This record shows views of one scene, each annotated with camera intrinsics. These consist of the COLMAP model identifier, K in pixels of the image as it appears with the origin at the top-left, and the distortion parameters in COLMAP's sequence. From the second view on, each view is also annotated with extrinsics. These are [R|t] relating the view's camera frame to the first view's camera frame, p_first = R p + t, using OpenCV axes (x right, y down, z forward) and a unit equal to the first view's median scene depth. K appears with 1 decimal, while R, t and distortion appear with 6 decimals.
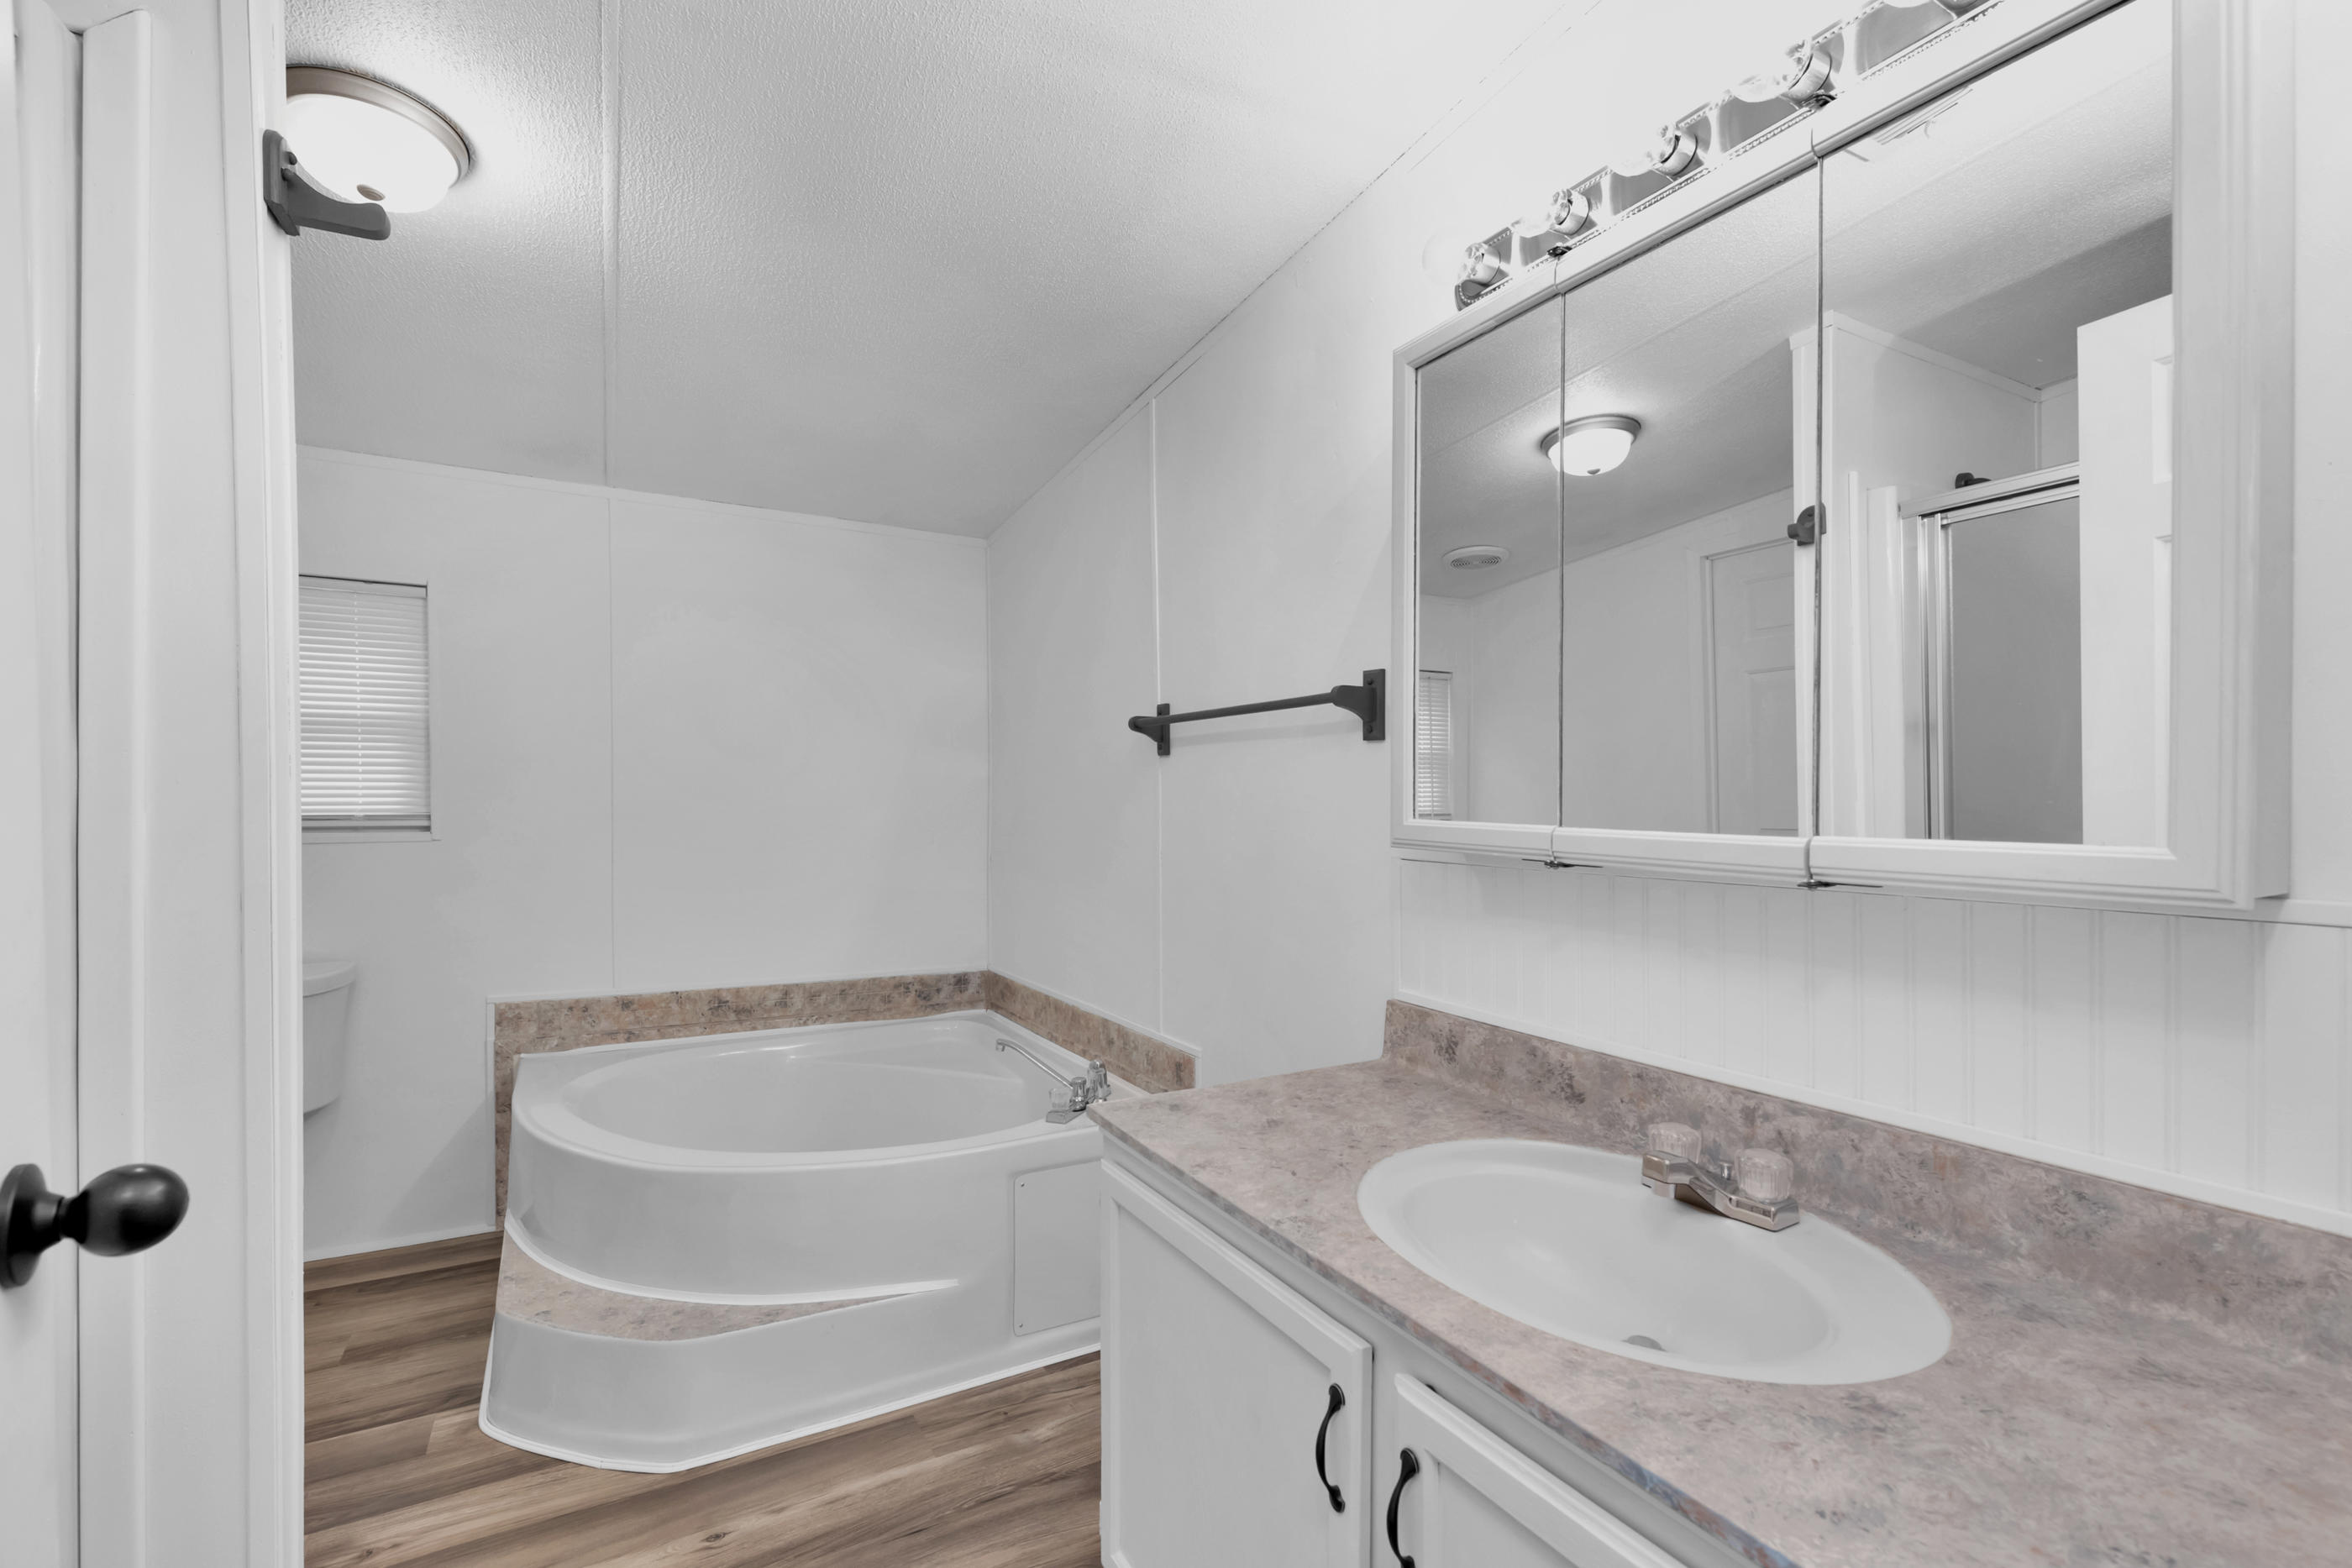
lens RADIAL K [[1039.9, 0, 1177.2], [0, 1039.9, 810.6], [0, 0, 1]] dist [0.012087, -0.005417]
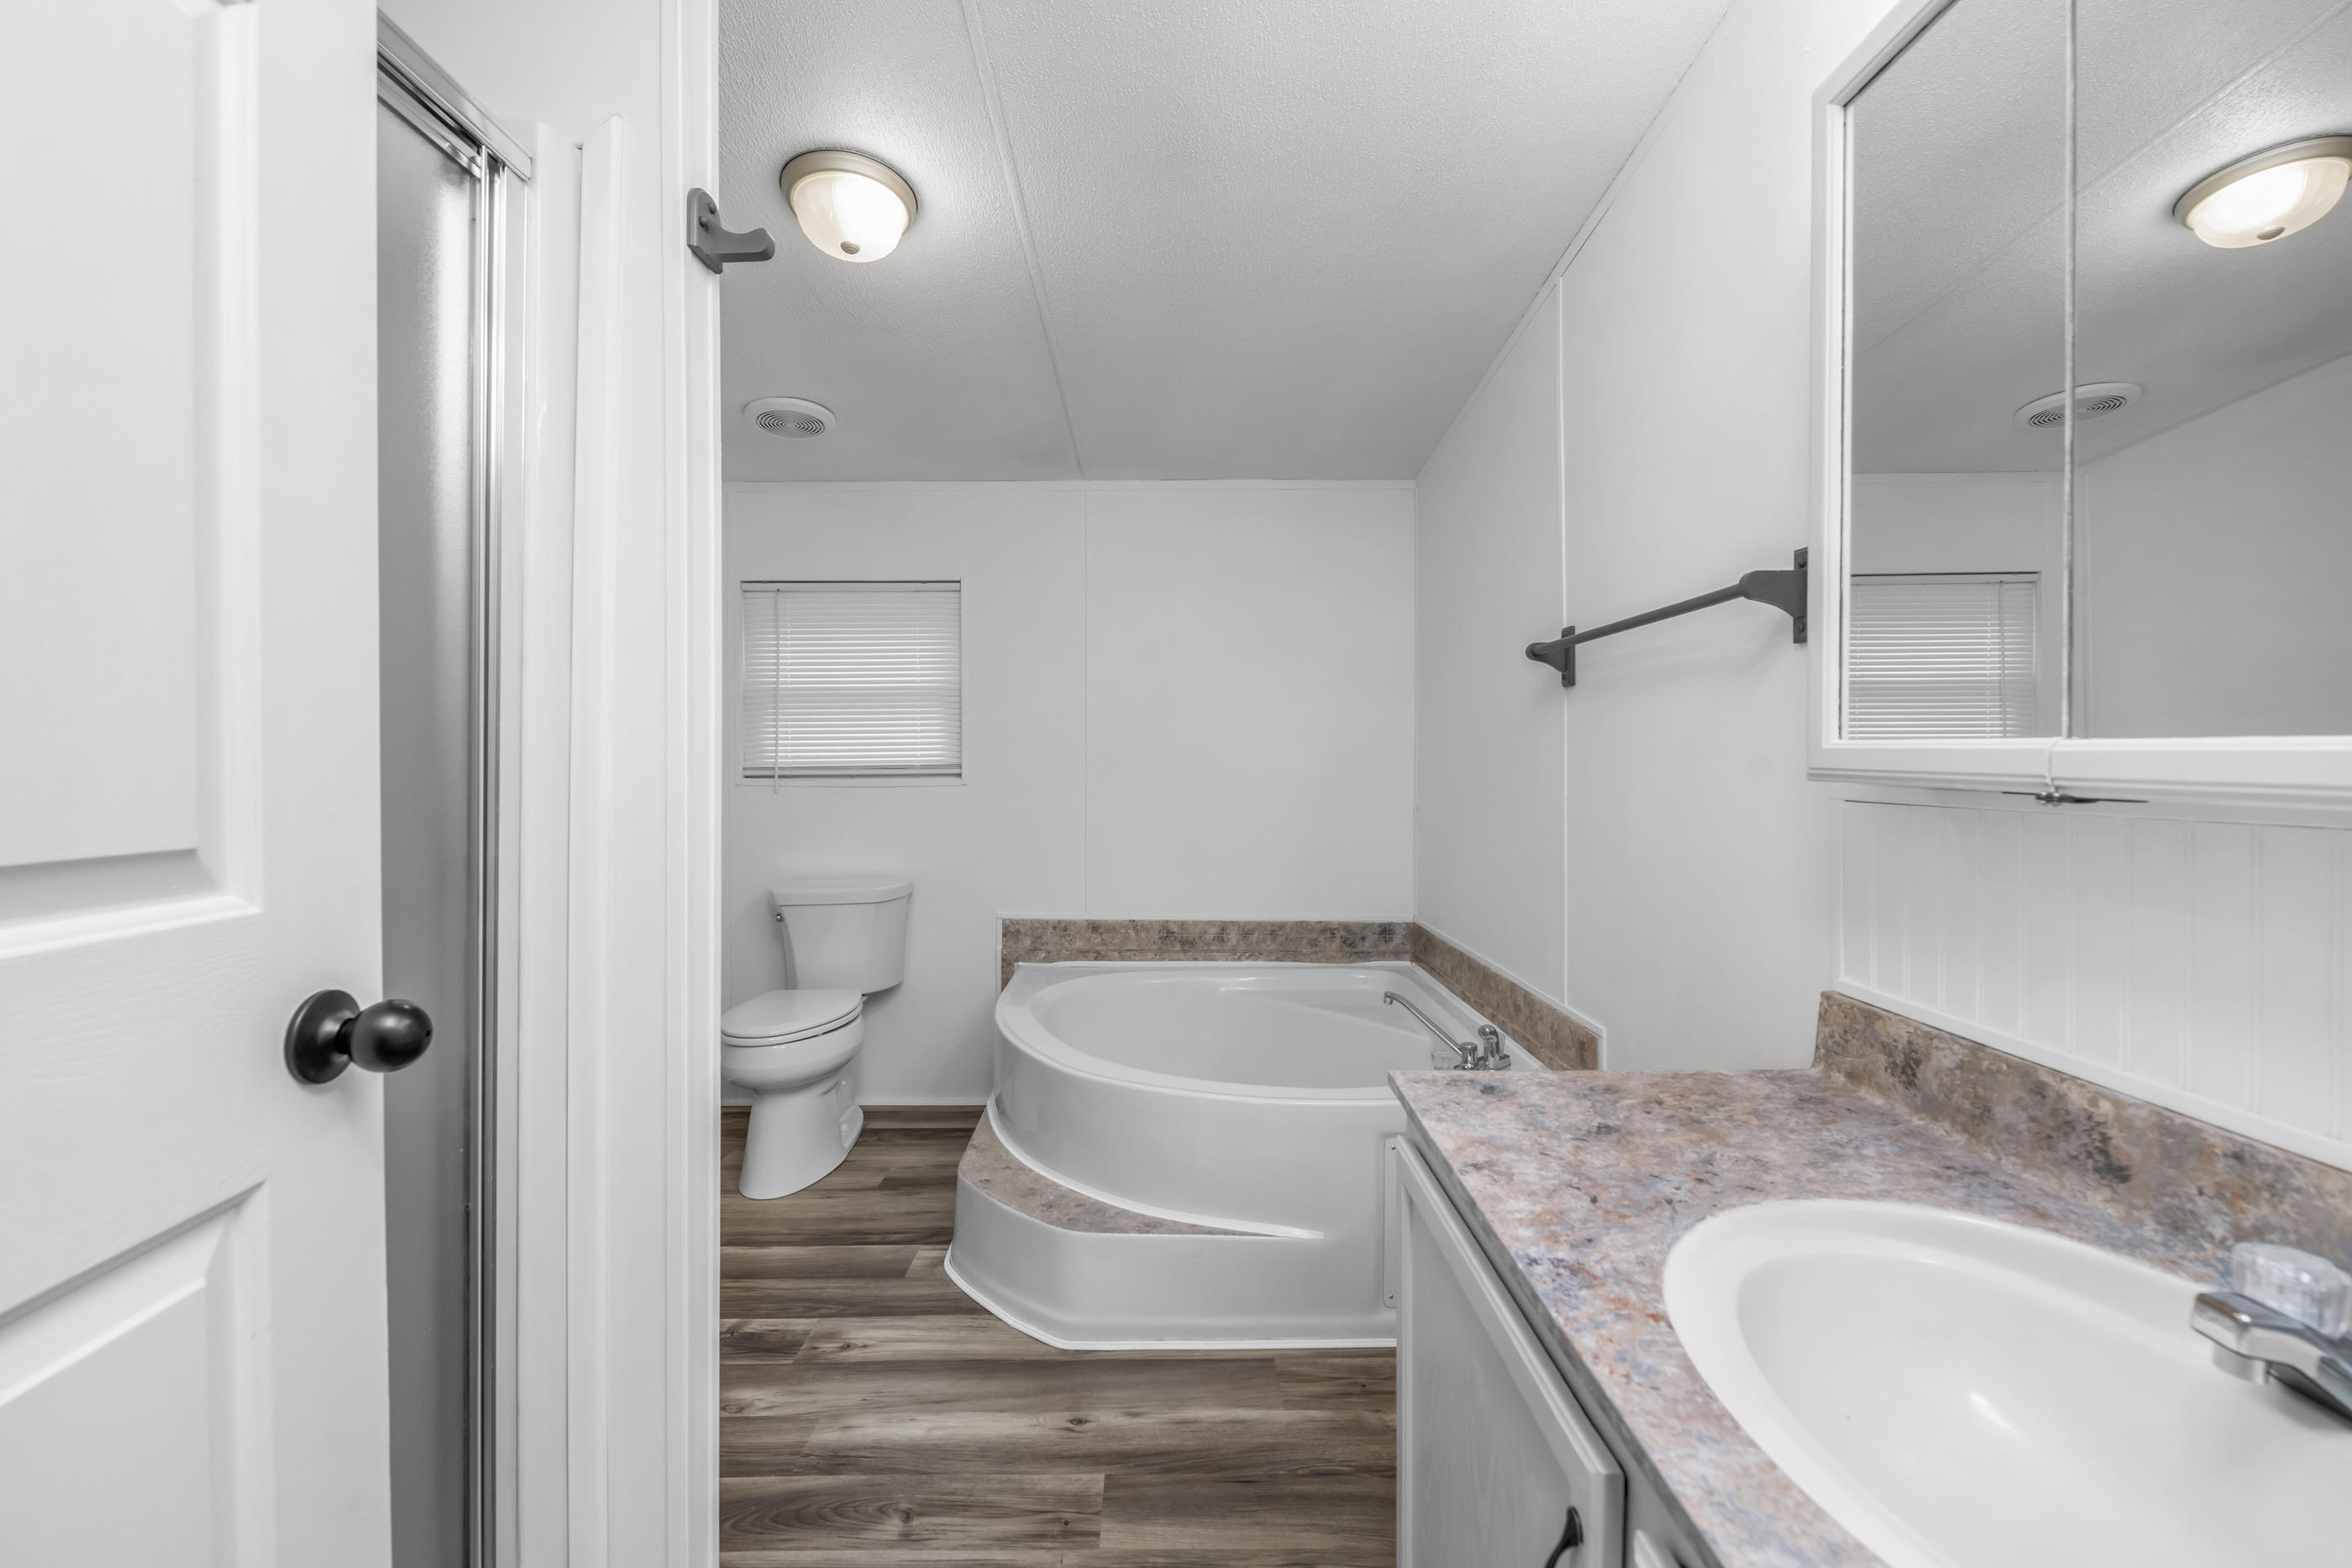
lens RADIAL K [[987.4, 0, 1176.0], [0, 987.4, 784.0], [0, 0, 1]] dist [0.015529, -0.009364]
pose [[0.876370, 0.005375, -0.481609, 0.134936], [-0.000086, 0.999939, 0.011004, 0.026495], [0.481639, -0.009602, 0.876317, 0.157791]]
